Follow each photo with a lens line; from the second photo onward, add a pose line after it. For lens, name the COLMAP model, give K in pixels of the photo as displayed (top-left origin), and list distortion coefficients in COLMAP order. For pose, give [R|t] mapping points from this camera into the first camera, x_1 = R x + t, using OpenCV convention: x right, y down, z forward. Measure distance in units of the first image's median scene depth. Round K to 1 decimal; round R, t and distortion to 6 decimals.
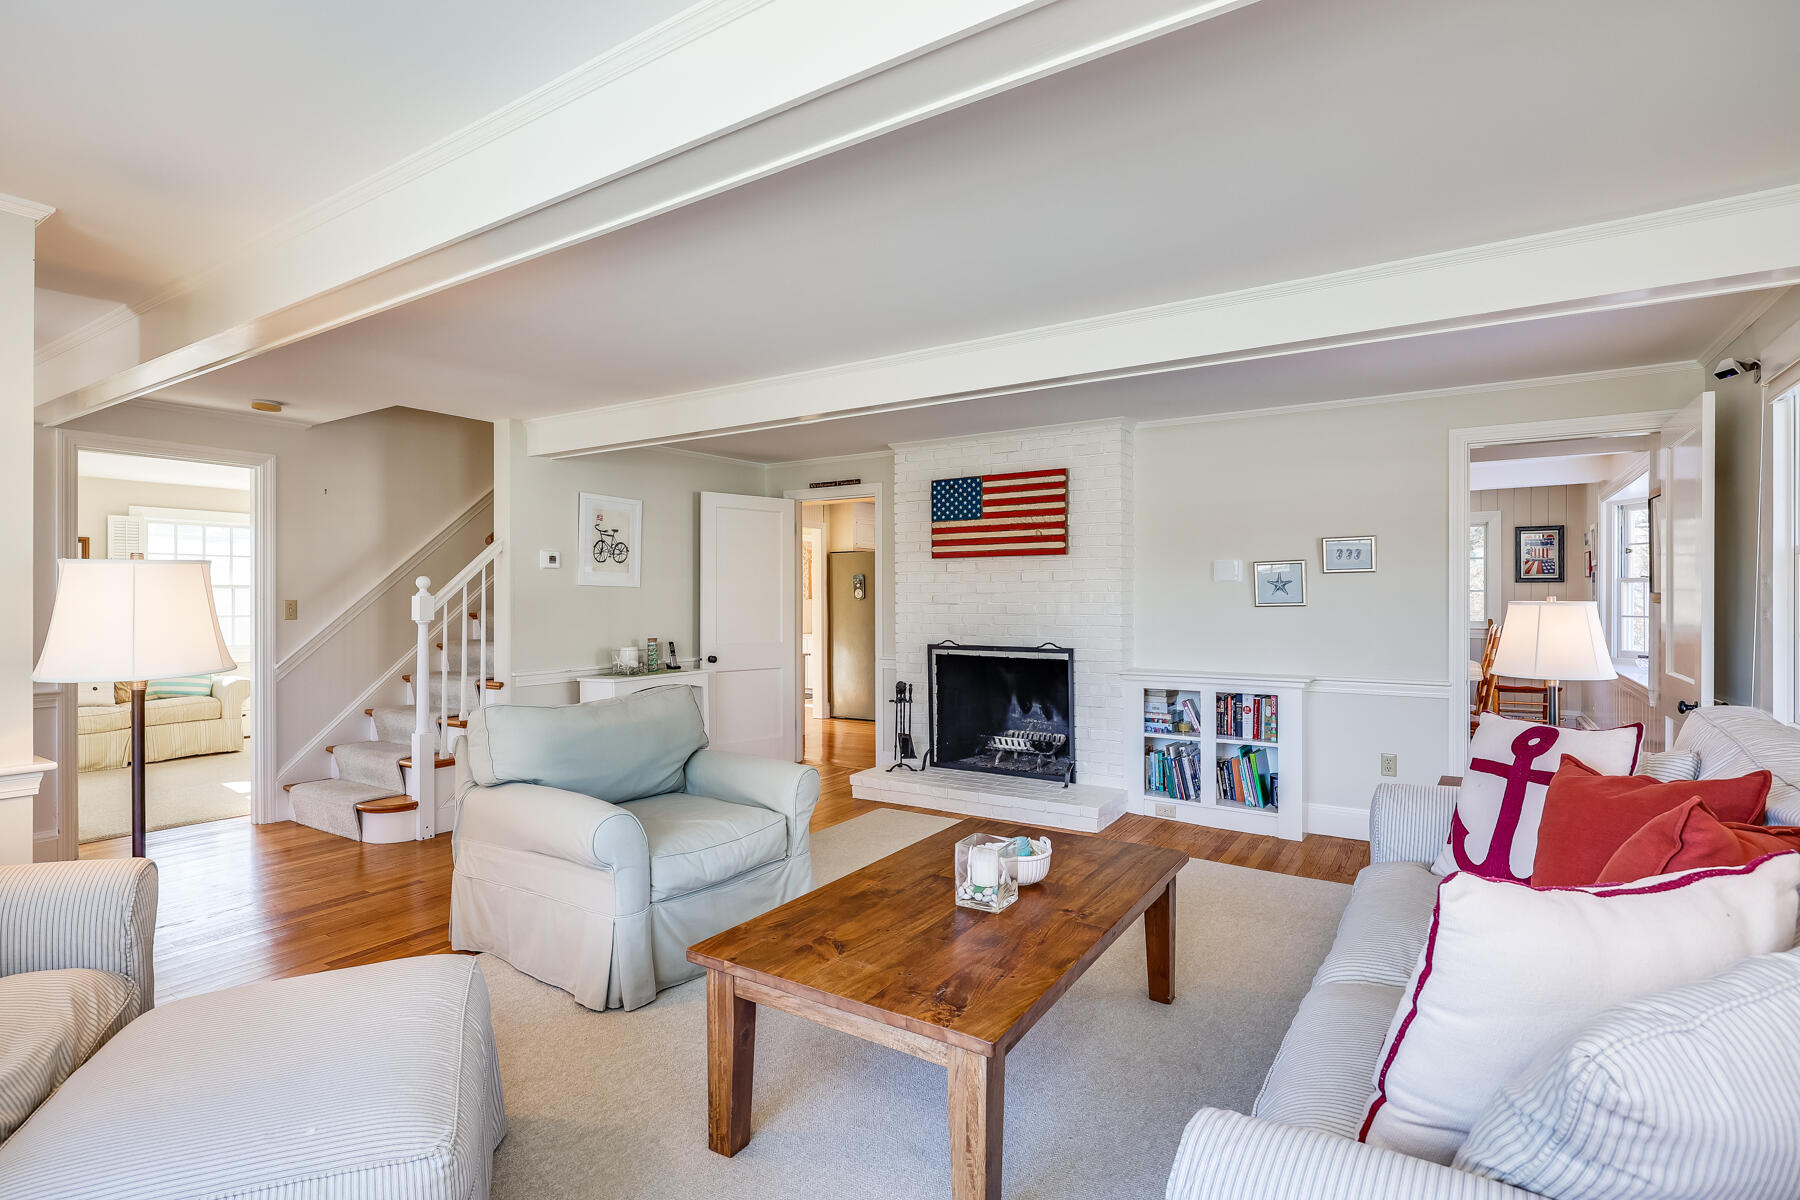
lens RADIAL K [[852.5, 0, 886.6], [0, 852.5, 600.0], [0, 0, 1]] dist [-0.021720, -0.000398]
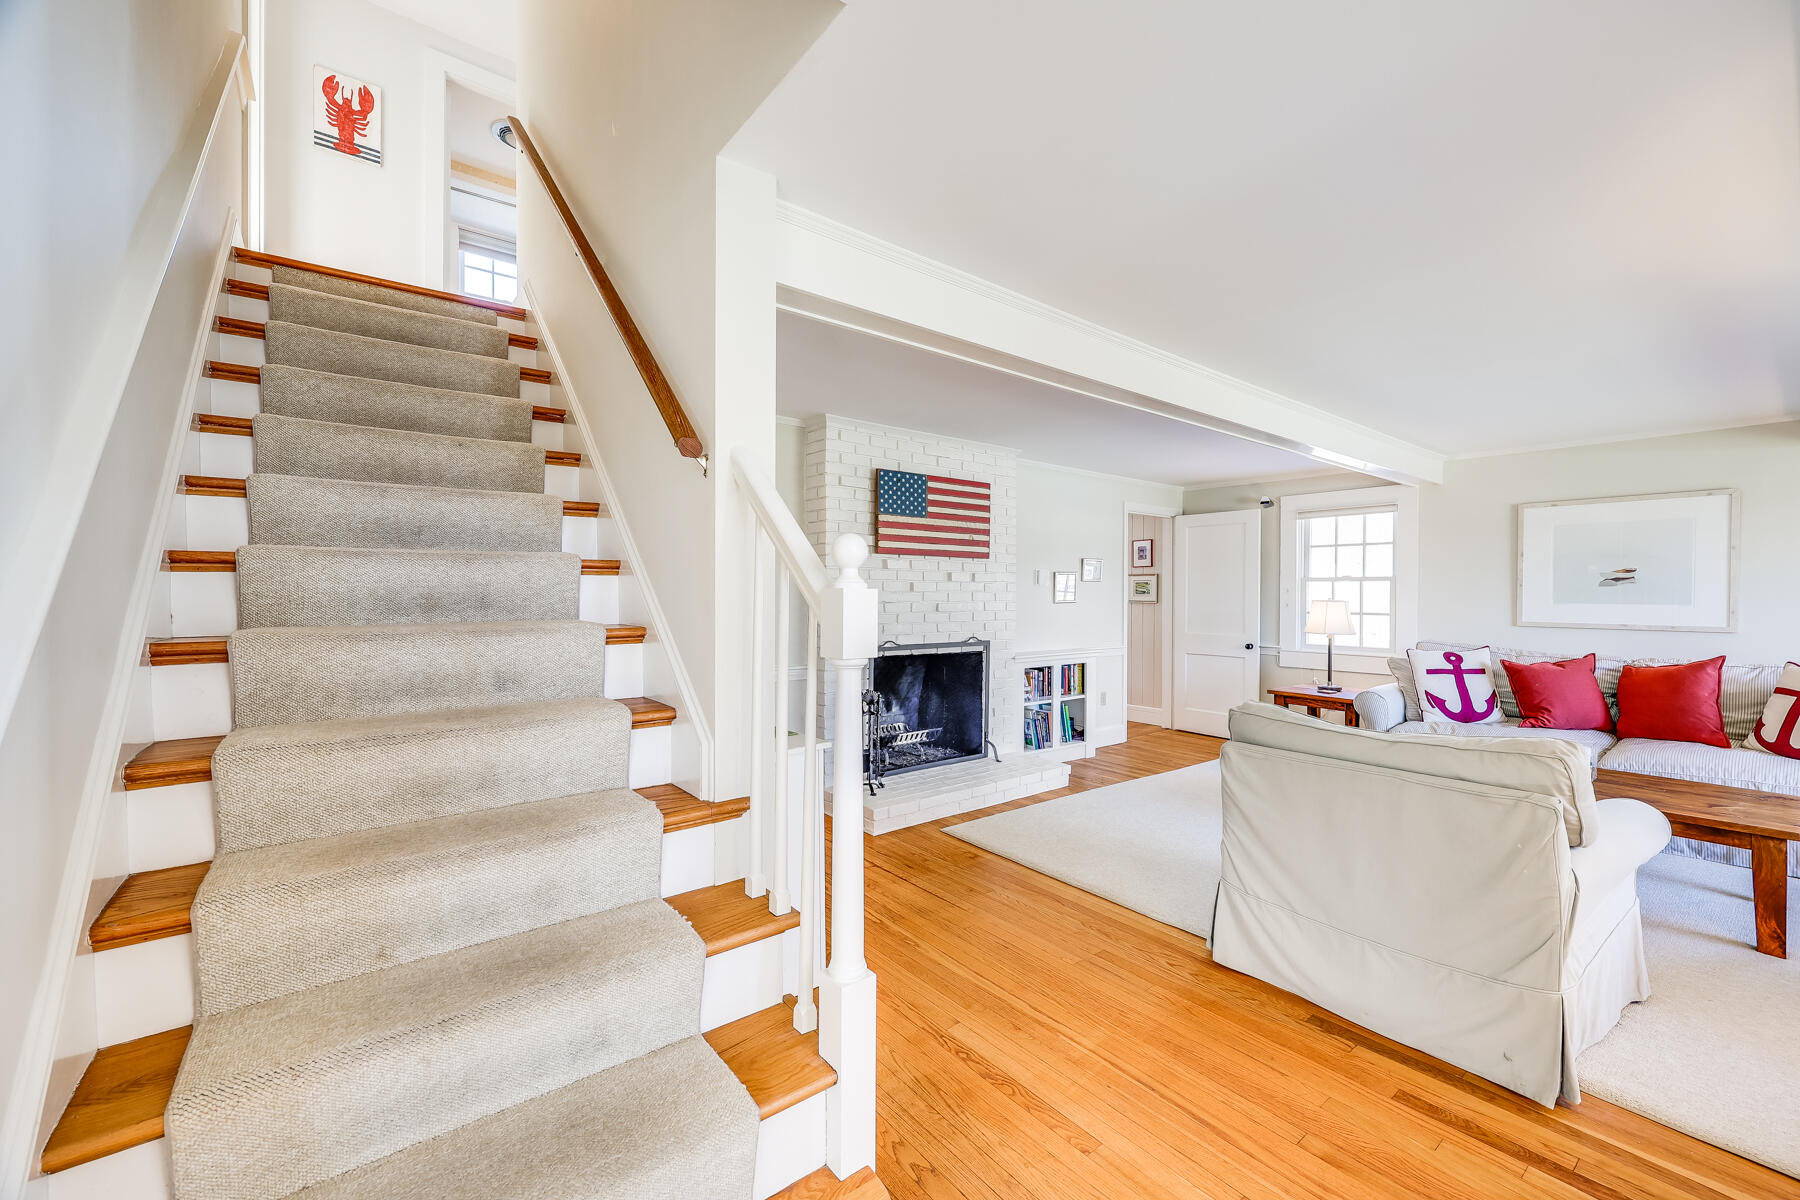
lens RADIAL K [[728.3, 0, 902.1], [0, 728.3, 596.3], [0, 0, 1]] dist [0.004860, -0.000790]
pose [[0.315299, 0.002554, 0.948989, -0.696910], [-0.002850, 0.999994, -0.001745, -0.000663], [-0.948988, -0.002155, 0.315305, 0.739612]]
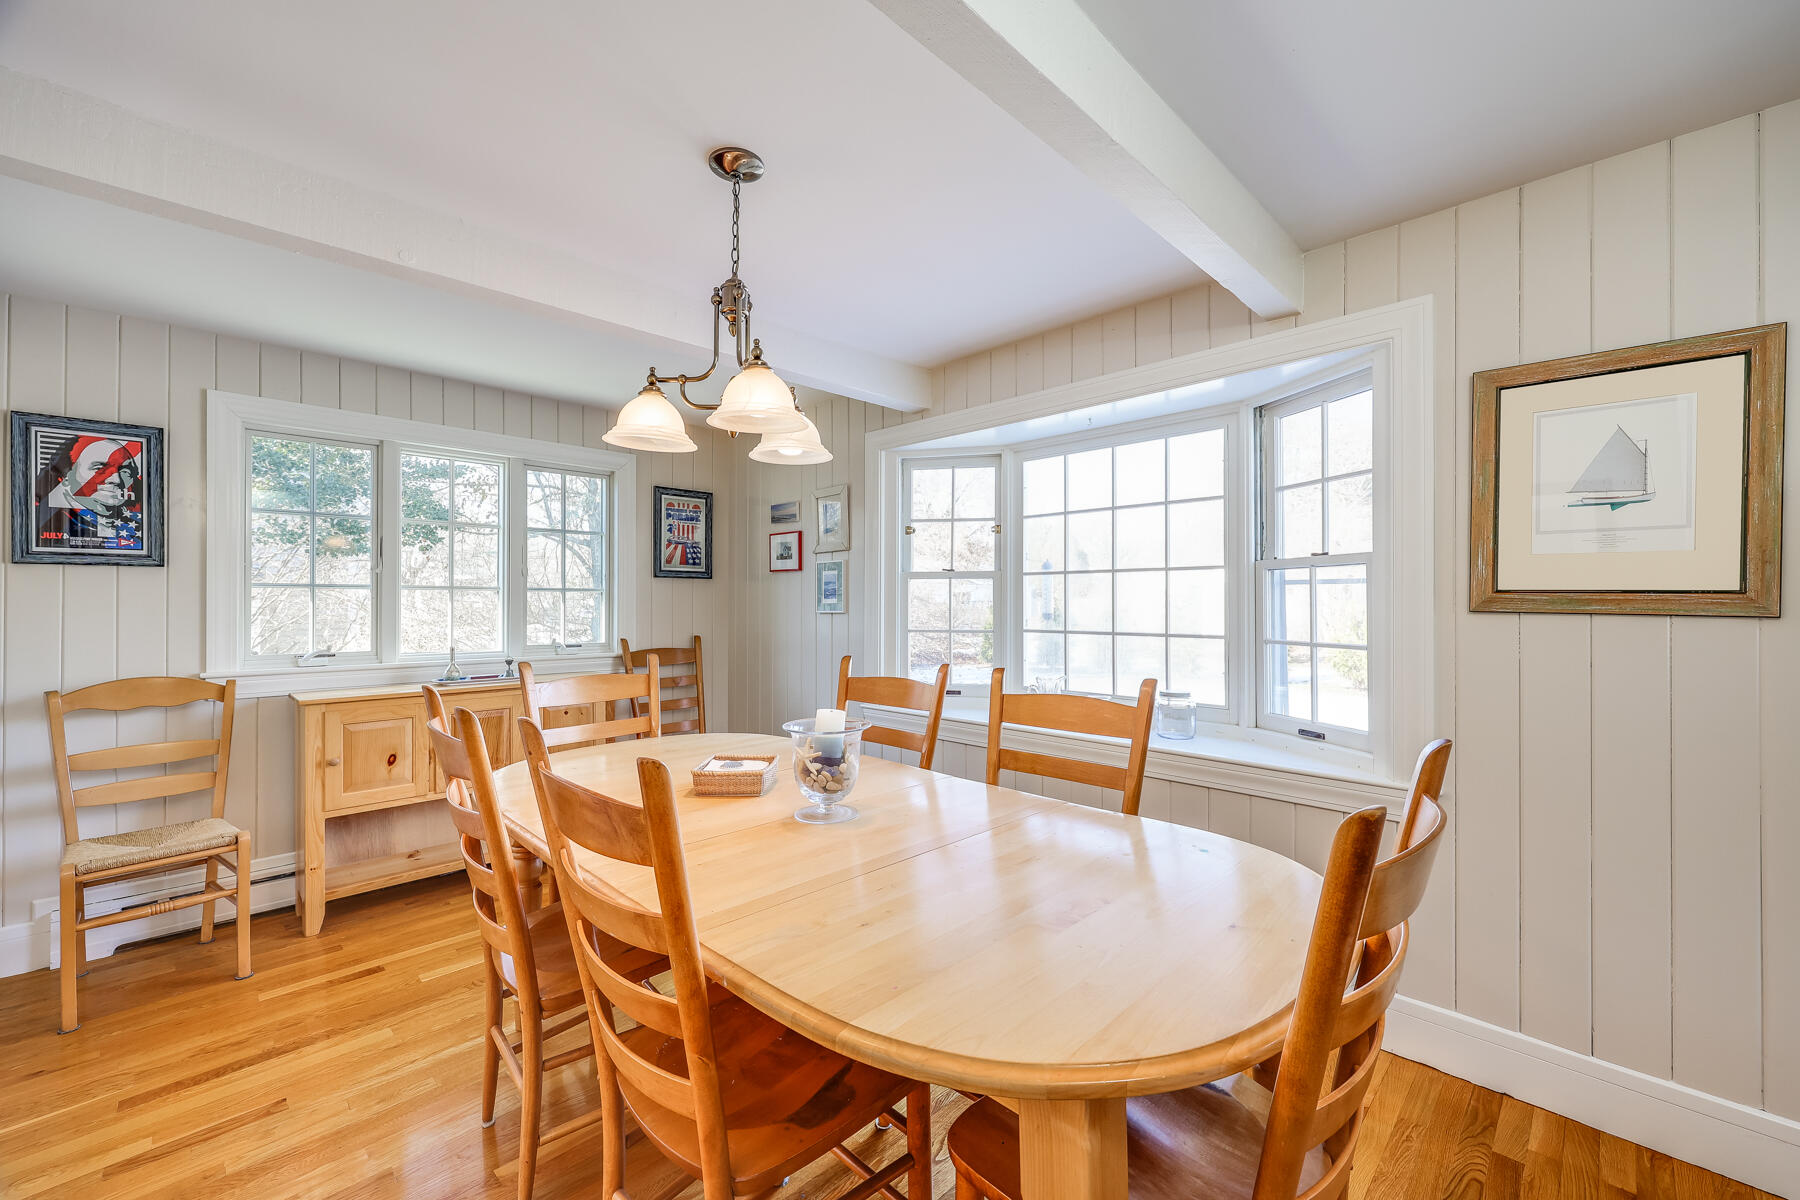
lens RADIAL K [[728.3, 0, 897.8], [0, 728.3, 601.4], [0, 0, 1]] dist [0.004860, -0.000790]
pose [[0.191581, 0.003675, 0.981470, 0.372502], [-0.001166, 0.999993, -0.003517, -0.001374], [-0.981476, -0.000470, 0.191584, 1.044544]]
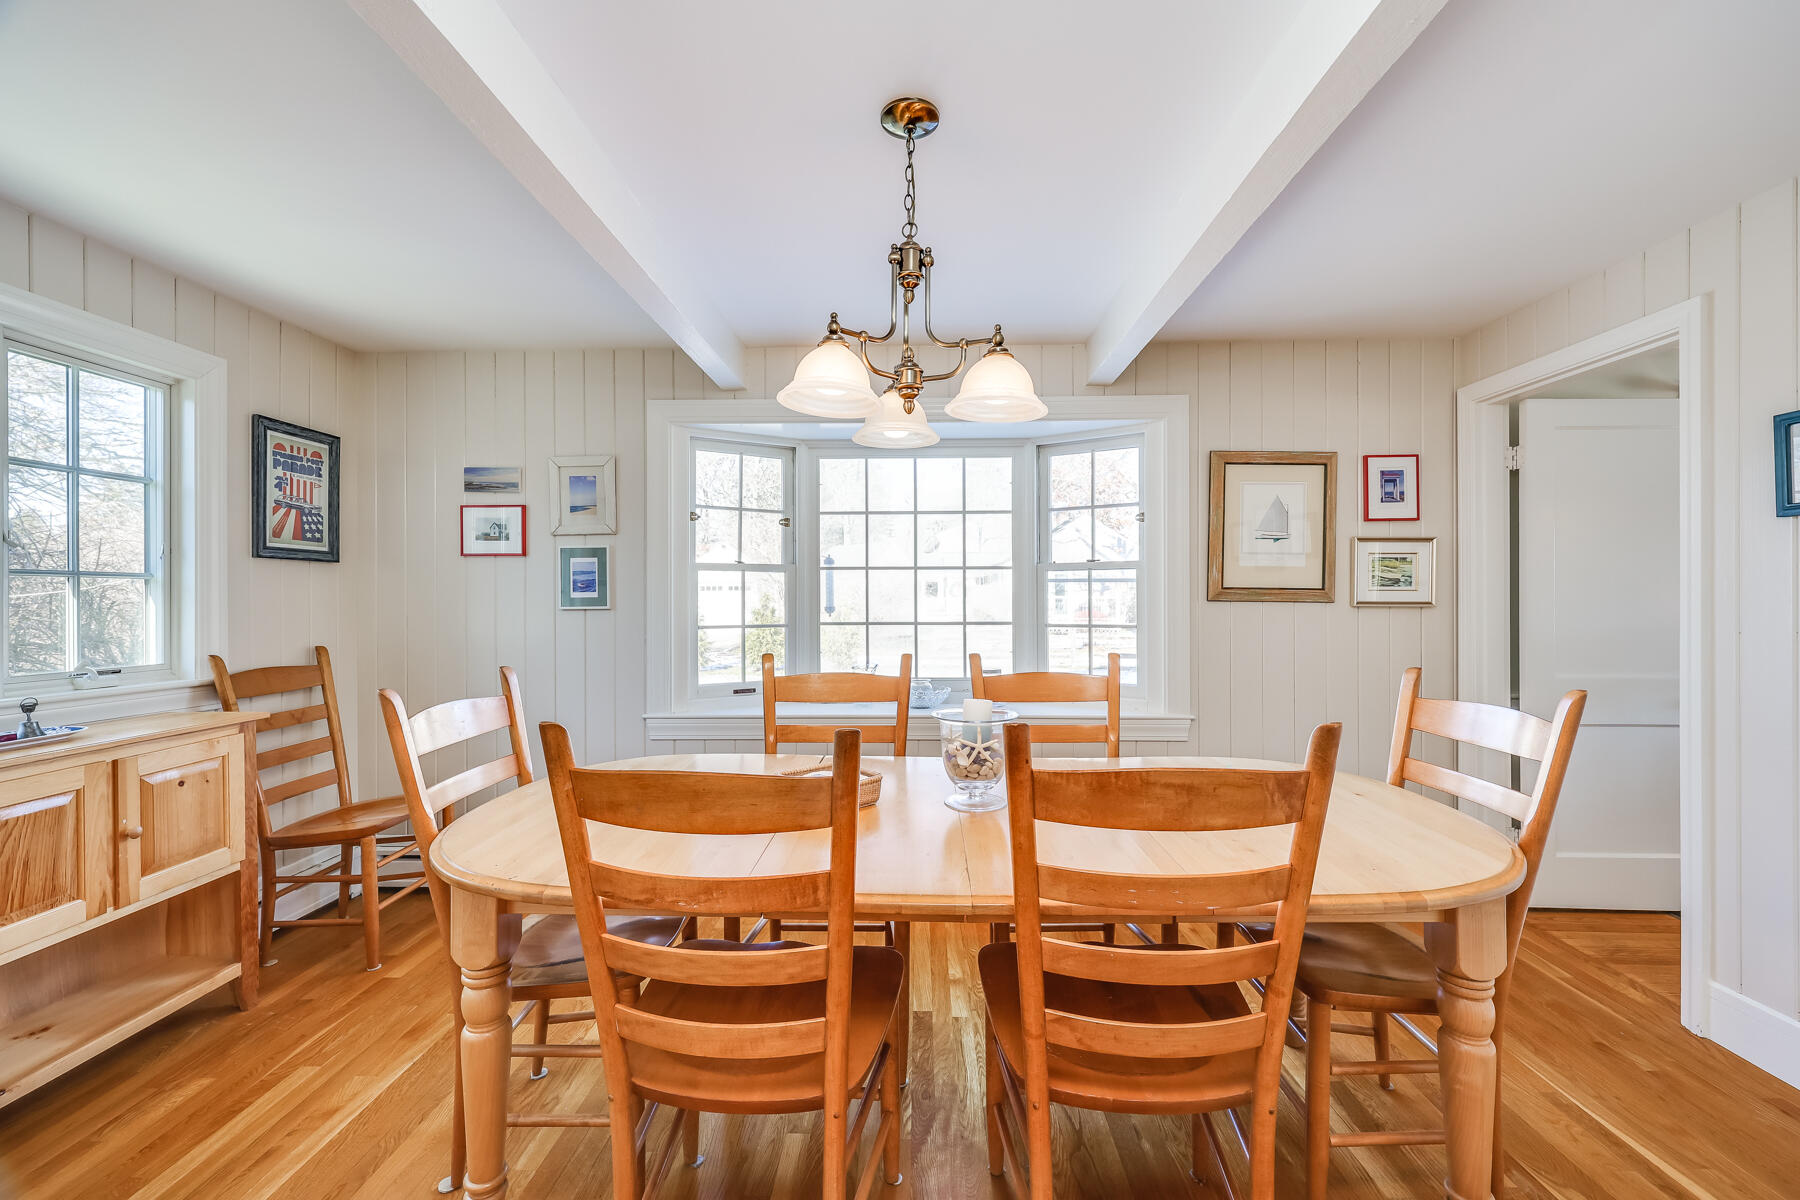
lens RADIAL K [[728.3, 0, 899.1], [0, 728.3, 597.4], [0, 0, 1]] dist [0.004860, -0.000790]
pose [[-0.536317, 0.004116, 0.844007, 0.427925], [0.002419, 0.999991, -0.003340, 0.000763], [-0.844013, 0.000250, -0.536322, 1.342518]]
